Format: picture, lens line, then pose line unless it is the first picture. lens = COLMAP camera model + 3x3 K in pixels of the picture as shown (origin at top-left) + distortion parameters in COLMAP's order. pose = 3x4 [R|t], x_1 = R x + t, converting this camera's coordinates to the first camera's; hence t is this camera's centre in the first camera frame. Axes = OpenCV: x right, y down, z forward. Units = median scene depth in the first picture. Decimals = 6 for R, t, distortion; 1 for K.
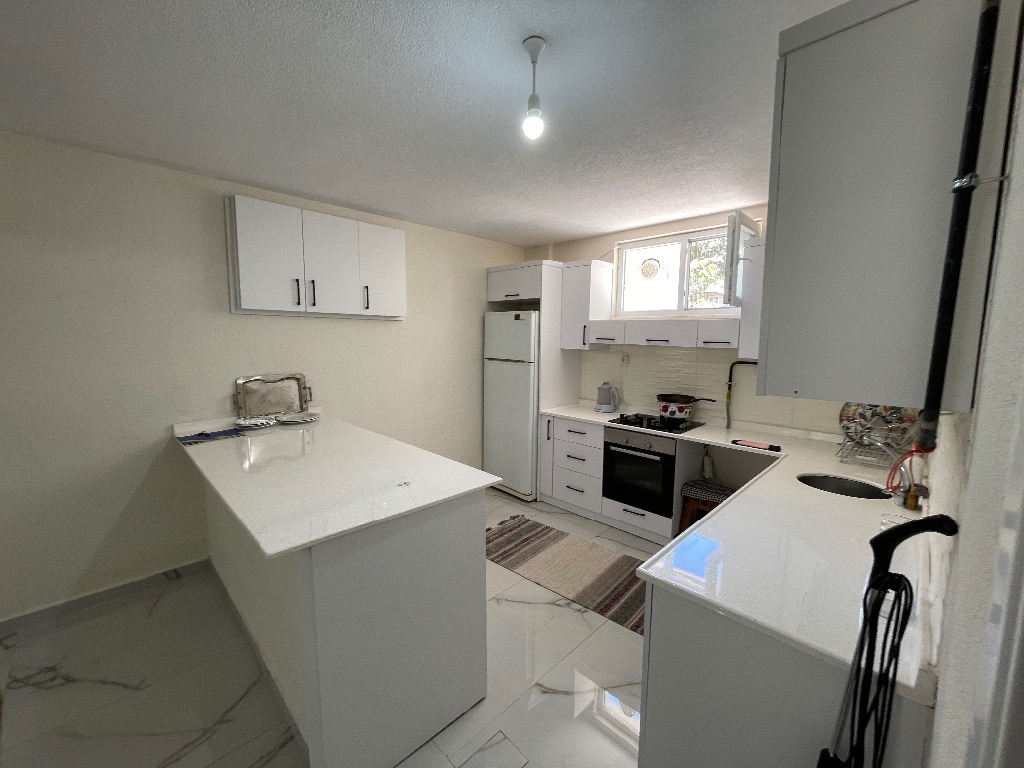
lens RADIAL K [[415.9, 0, 513.0], [0, 415.9, 381.1], [0, 0, 1]] dist [-0.003163, 0.000218]
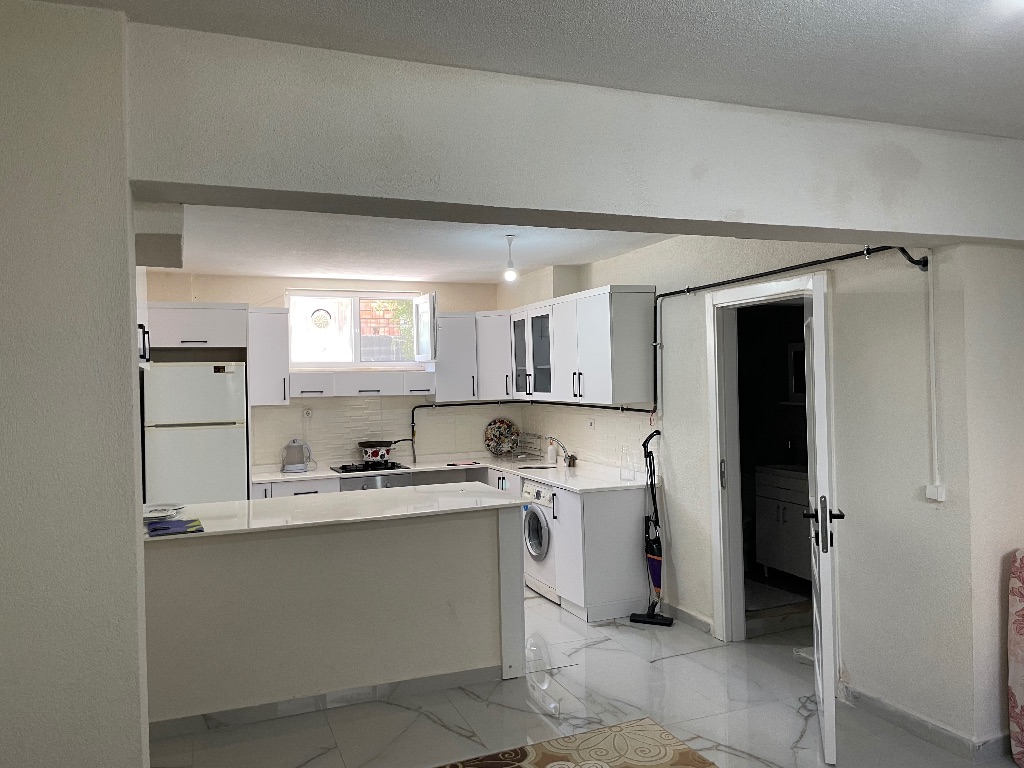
lens RADIAL K [[778.3, 0, 511.9], [0, 778.3, 384.5], [0, 0, 1]] dist [0.090654, -0.010542]
pose [[0.395253, -0.025852, 0.918209, -1.338839], [0.125873, 0.991699, -0.026263, -0.013773], [-0.909907, 0.125958, 0.395226, -0.143644]]
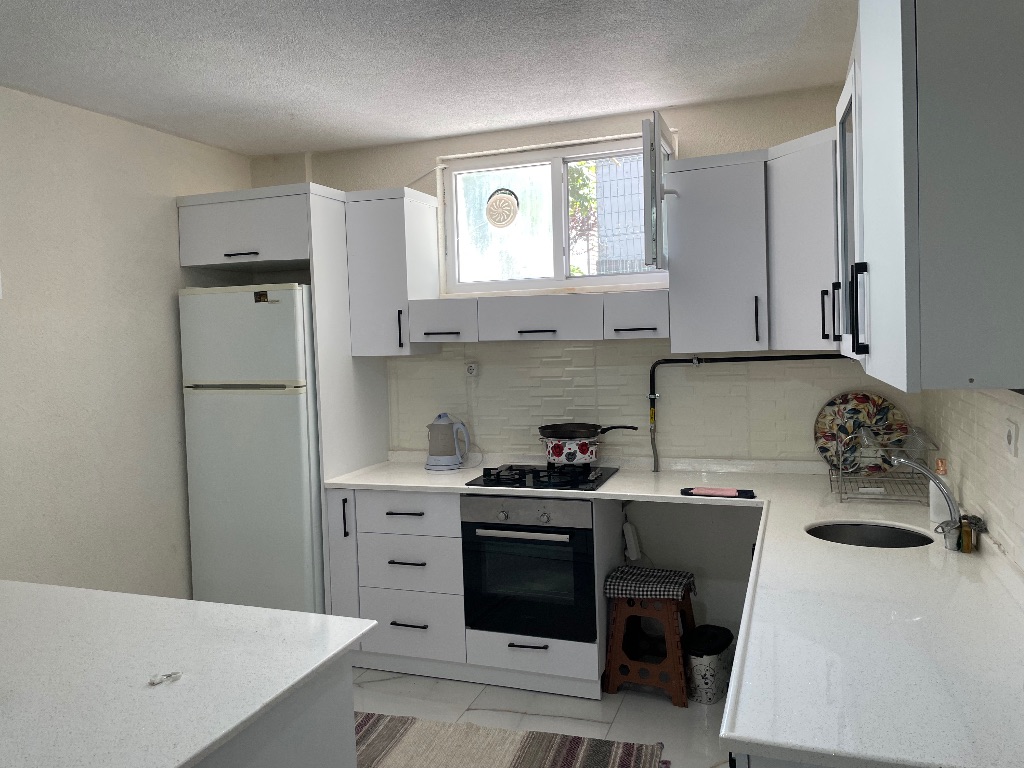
lens RADIAL K [[778.3, 0, 509.8], [0, 778.3, 381.4], [0, 0, 1]] dist [0.090654, -0.010542]
pose [[0.909384, -0.067876, 0.410382, -0.125204], [0.088665, 0.995553, -0.031815, 0.000840], [-0.406397, 0.065318, 0.911359, 0.045531]]
